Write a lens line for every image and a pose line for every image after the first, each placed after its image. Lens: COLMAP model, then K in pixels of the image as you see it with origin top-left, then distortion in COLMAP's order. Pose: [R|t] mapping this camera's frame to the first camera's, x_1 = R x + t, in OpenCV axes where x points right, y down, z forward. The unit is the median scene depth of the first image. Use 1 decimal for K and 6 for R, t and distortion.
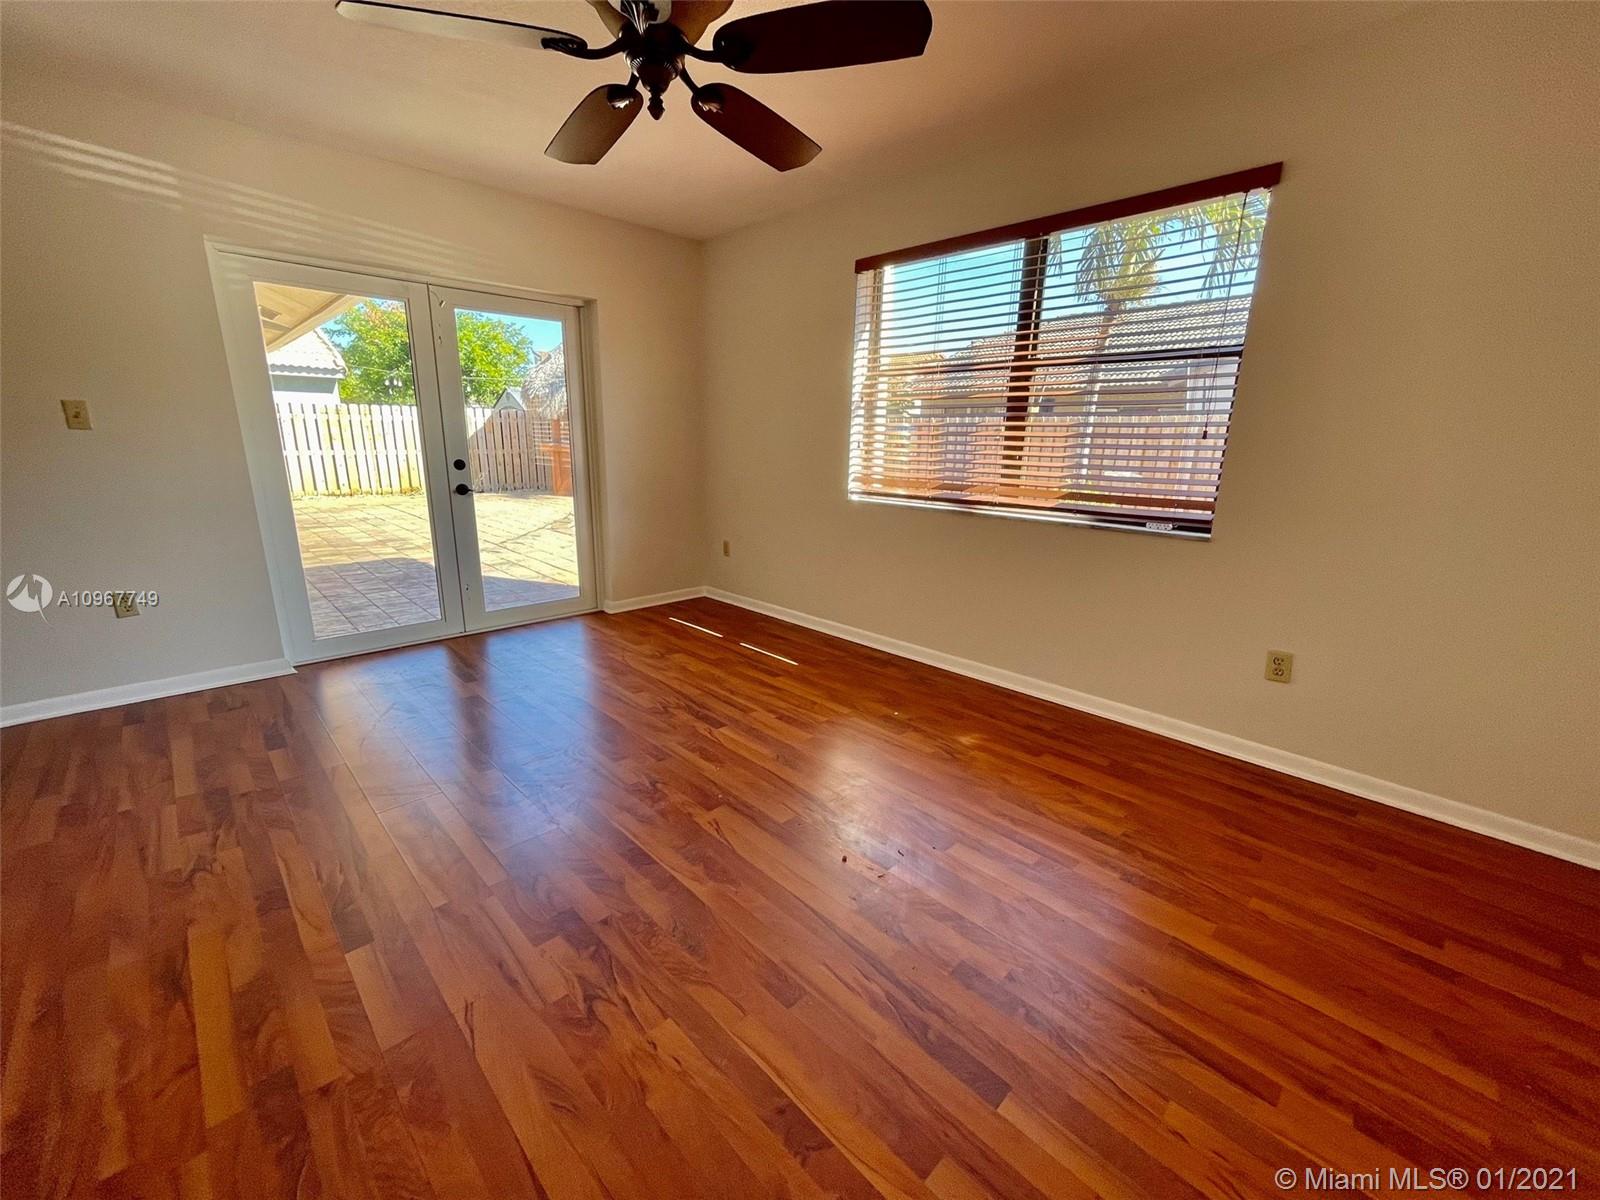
lens RADIAL K [[647.0, 0, 795.9], [0, 647.0, 603.4], [0, 0, 1]] dist [0.000387, -0.000551]
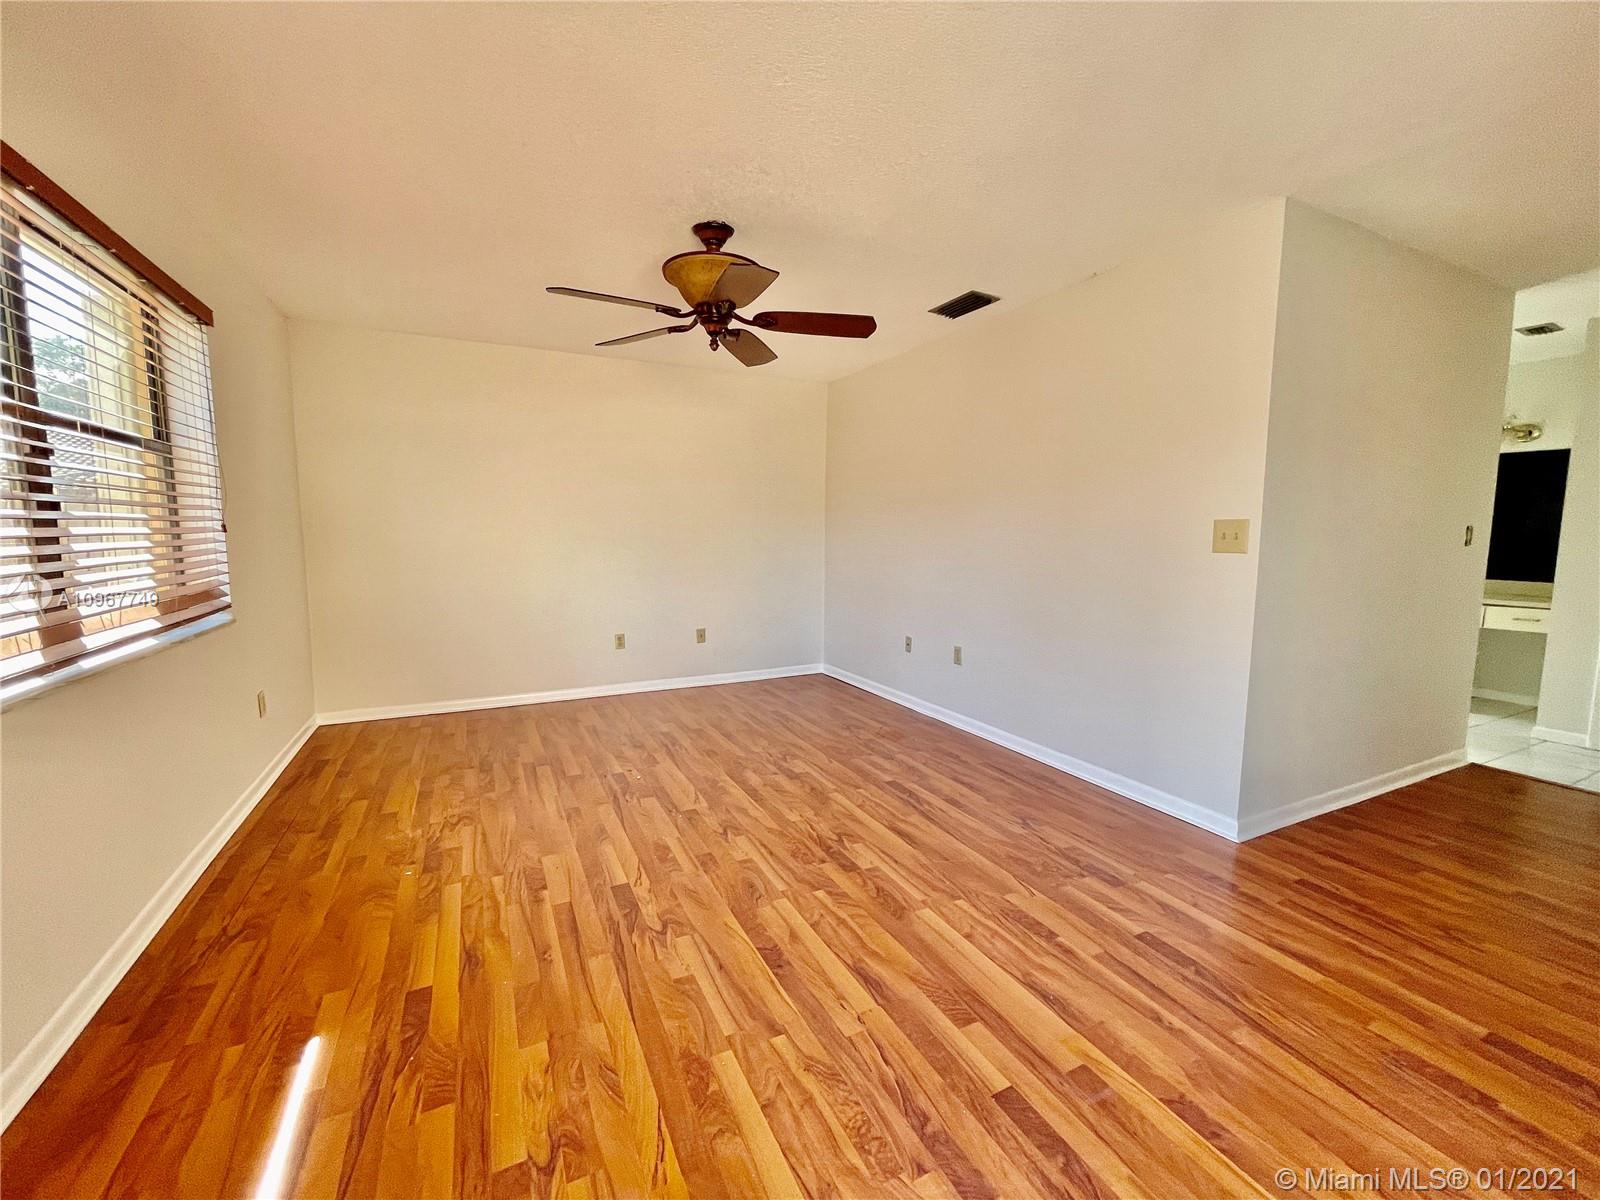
lens RADIAL K [[647.0, 0, 796.5], [0, 647.0, 598.1], [0, 0, 1]] dist [0.000387, -0.000551]
pose [[-0.951523, -0.053412, 0.302904, -0.569325], [0.057753, 0.936265, 0.346515, -0.431373], [-0.302107, 0.347211, -0.887793, 1.566781]]
